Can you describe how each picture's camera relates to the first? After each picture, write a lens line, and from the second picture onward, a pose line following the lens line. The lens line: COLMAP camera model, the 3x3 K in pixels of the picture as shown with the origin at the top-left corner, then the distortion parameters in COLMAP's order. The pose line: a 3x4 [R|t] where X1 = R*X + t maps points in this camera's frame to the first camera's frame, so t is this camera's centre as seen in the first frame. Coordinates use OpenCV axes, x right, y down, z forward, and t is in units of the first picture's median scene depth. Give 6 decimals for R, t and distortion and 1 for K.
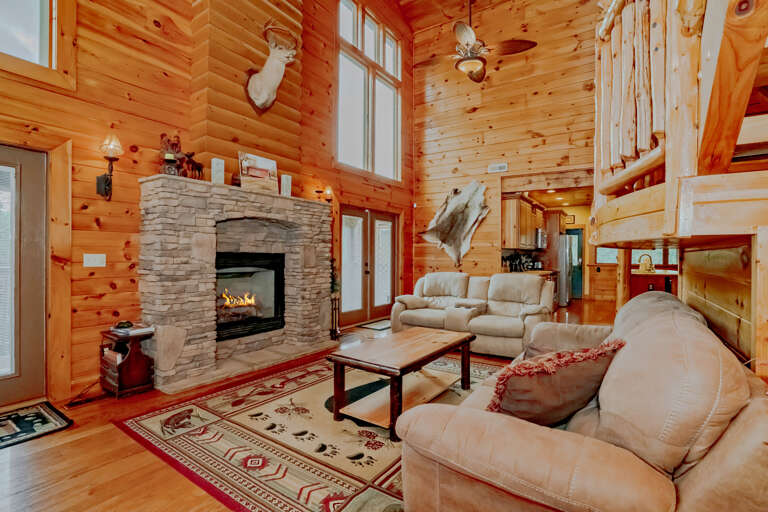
lens RADIAL K [[361.4, 0, 387.8], [0, 361.4, 254.2], [0, 0, 1]] dist [-0.036355, 0.000503]
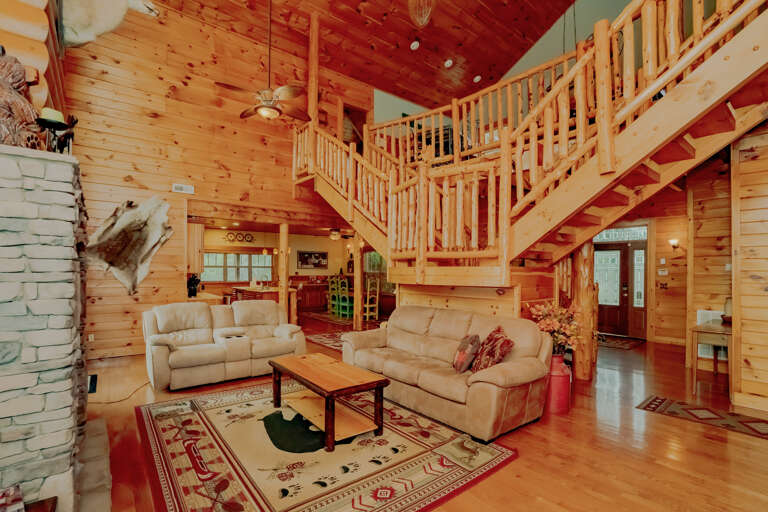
lens RADIAL K [[361.4, 0, 384.5], [0, 361.4, 271.1], [0, 0, 1]] dist [-0.036355, 0.000503]
pose [[0.295874, -0.006578, 0.955204, -0.483030], [-0.011543, 0.999879, 0.010461, -0.040694], [-0.955157, -0.014122, 0.295762, 0.229006]]
